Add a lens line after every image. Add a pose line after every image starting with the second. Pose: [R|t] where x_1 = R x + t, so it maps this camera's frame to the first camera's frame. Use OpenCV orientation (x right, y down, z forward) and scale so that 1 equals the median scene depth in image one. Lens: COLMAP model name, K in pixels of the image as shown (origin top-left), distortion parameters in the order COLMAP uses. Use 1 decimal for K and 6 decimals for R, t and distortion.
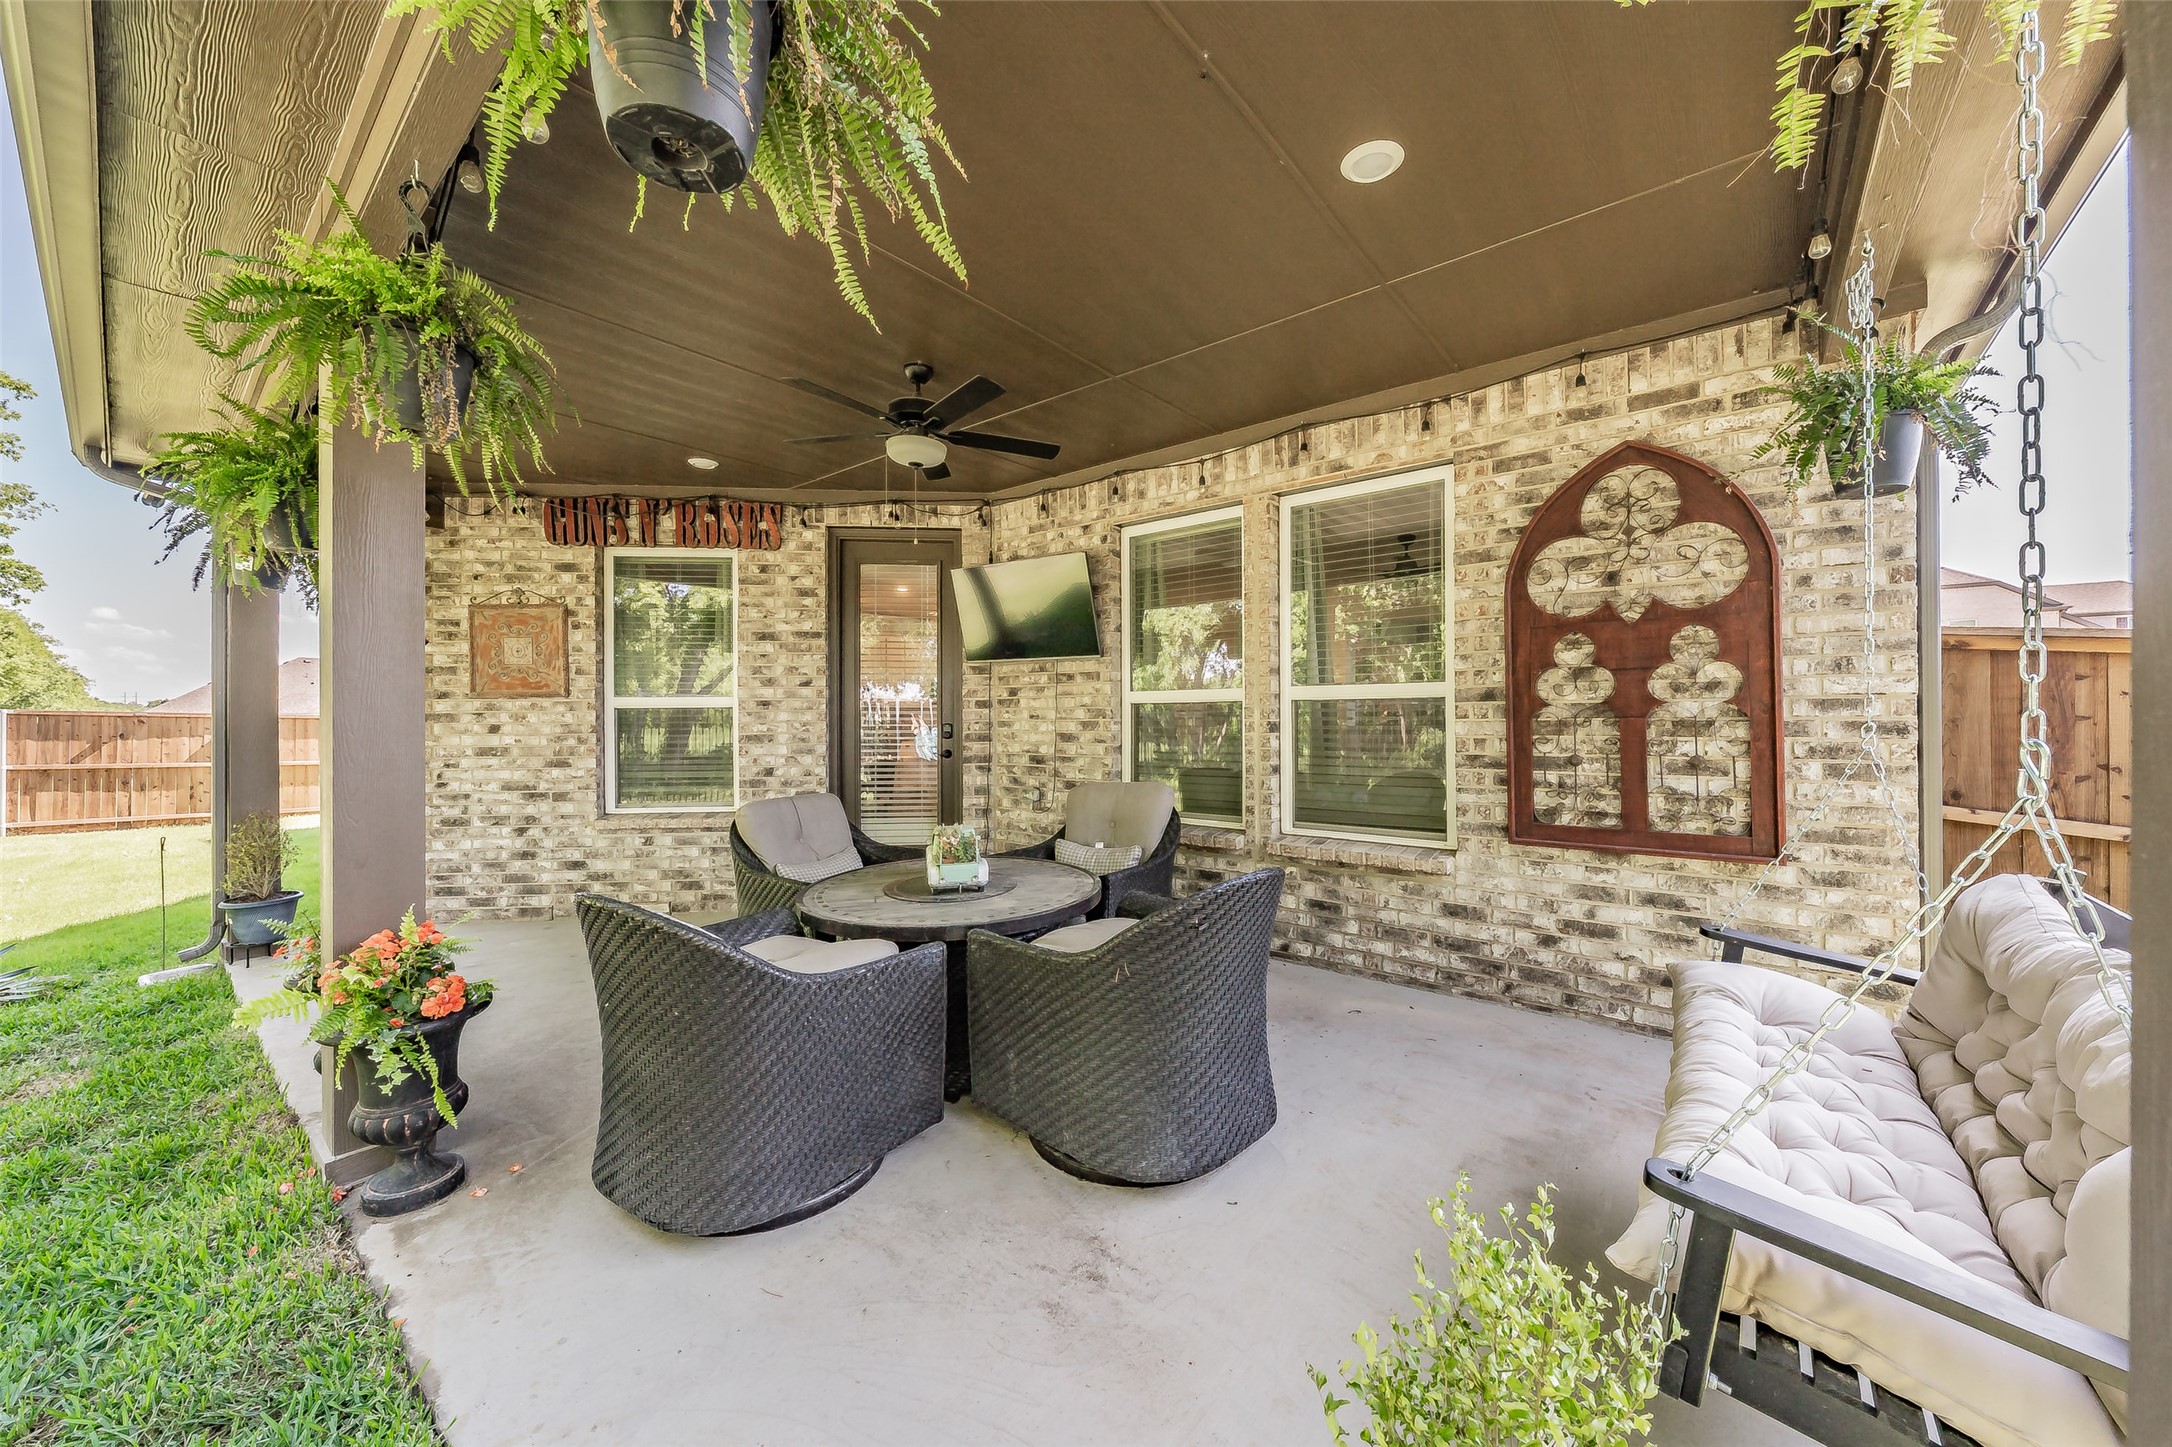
lens RADIAL K [[782.9, 0, 1086.0], [0, 782.9, 723.5], [0, 0, 1]] dist [-0.011274, 0.000007]
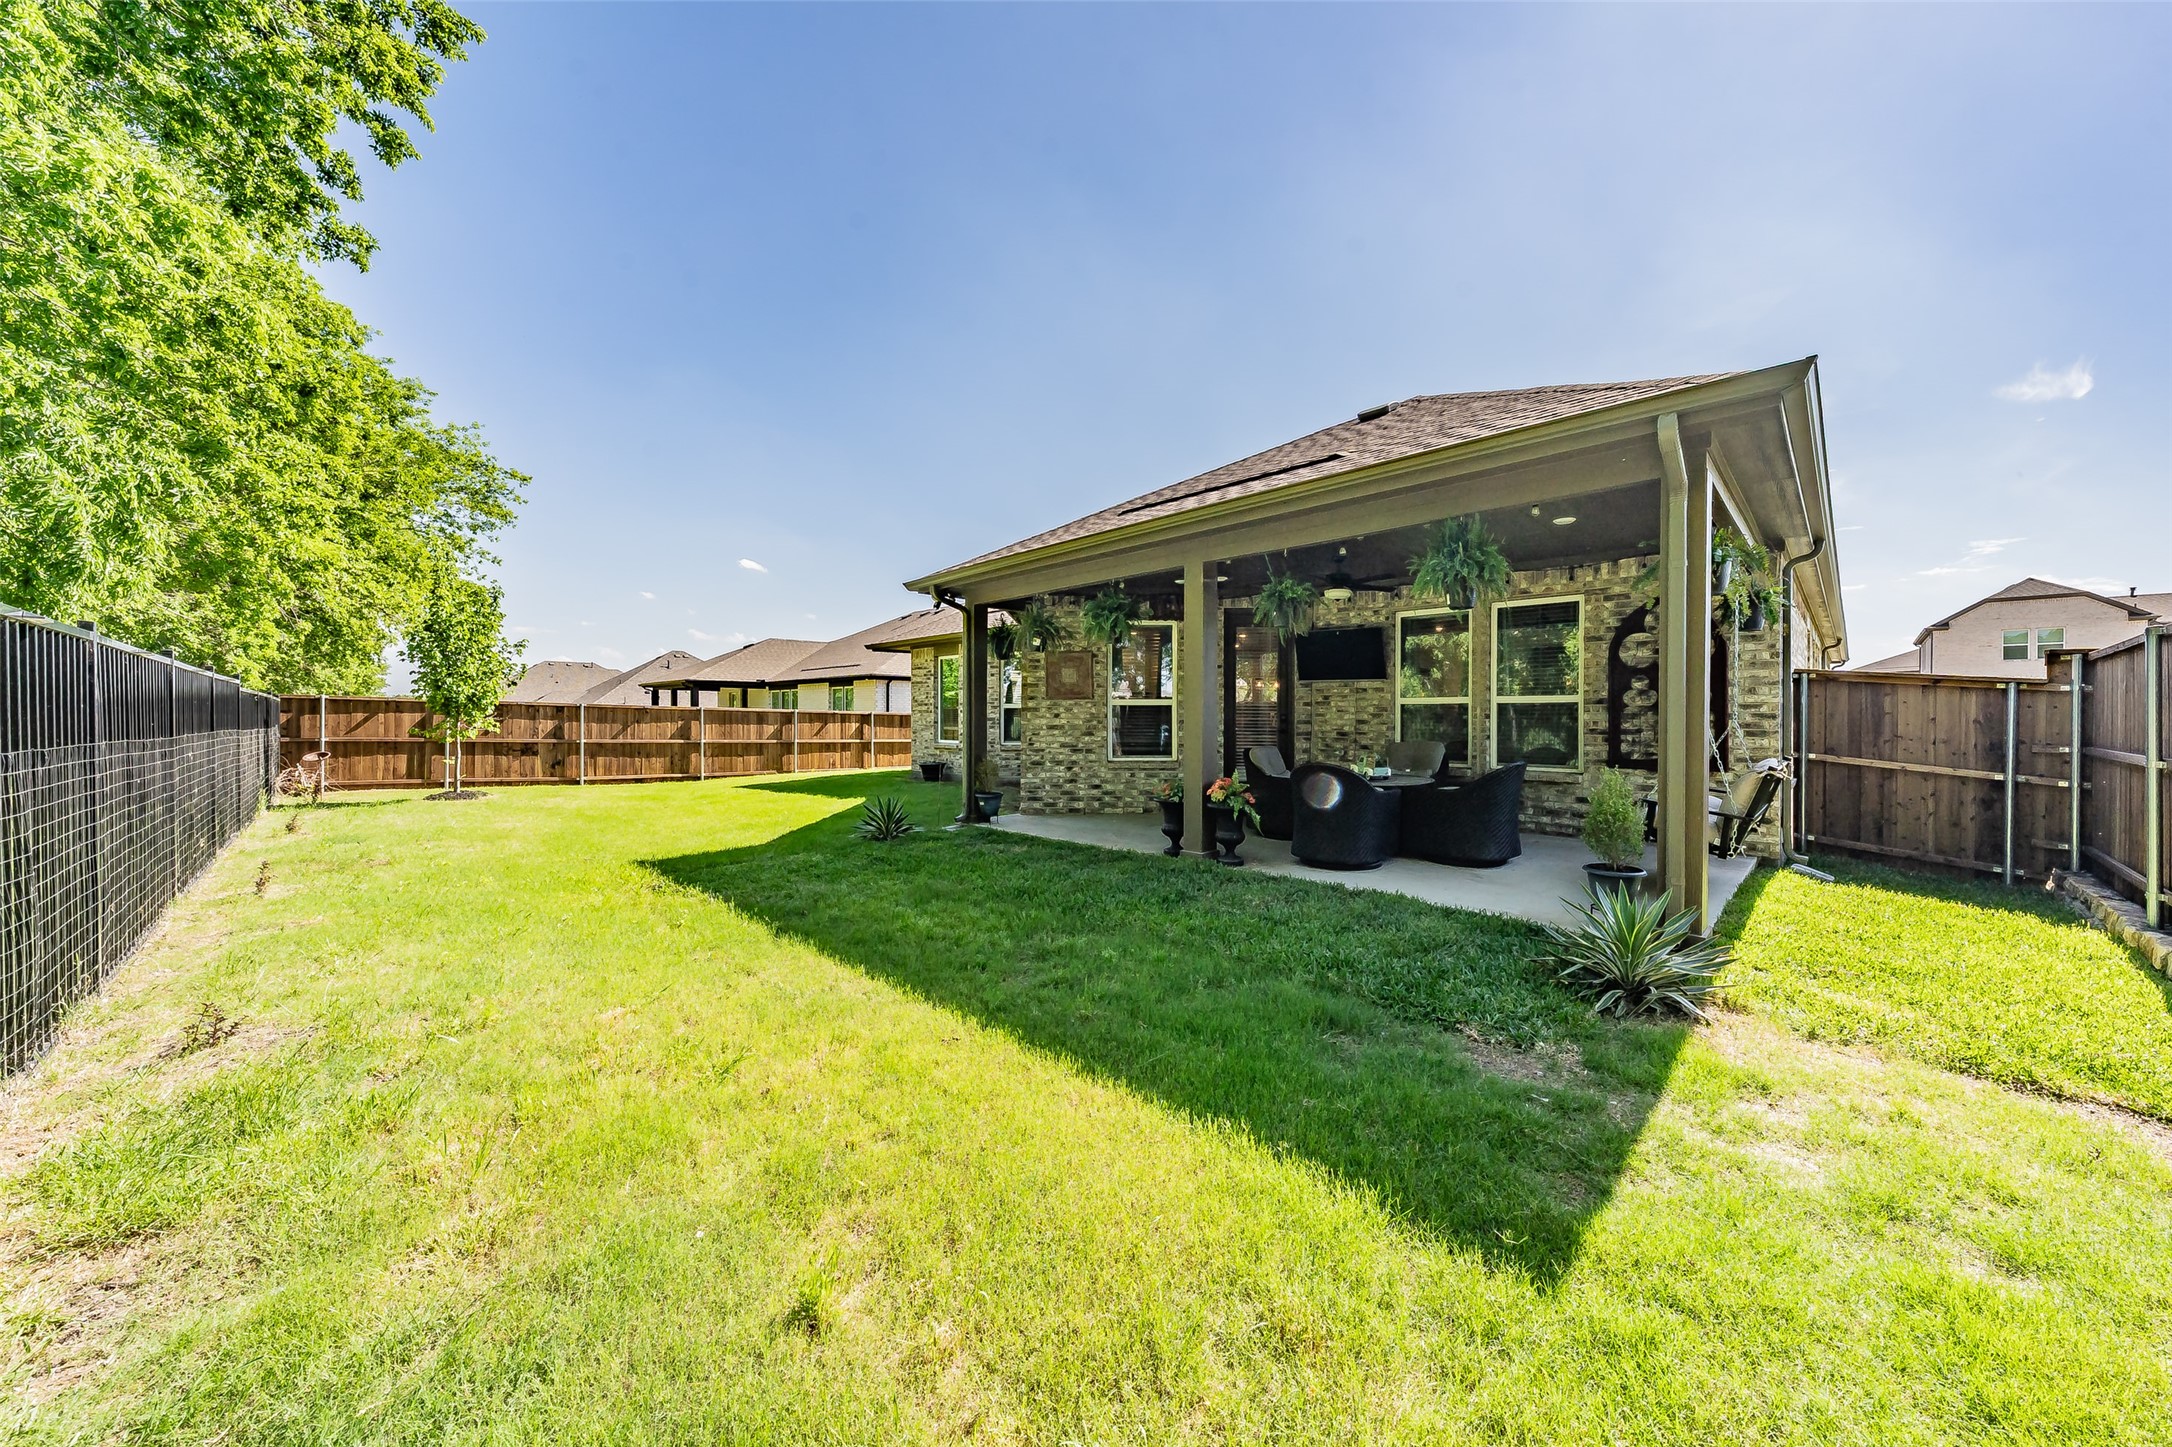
lens RADIAL K [[763.9, 0, 1103.2], [0, 763.9, 725.2], [0, 0, 1]] dist [0.000190, -0.000214]
pose [[0.995010, 0.007675, -0.099481, -0.612603], [-0.007121, 0.999957, 0.005923, 0.025349], [0.099522, -0.005185, 0.995022, -1.185907]]
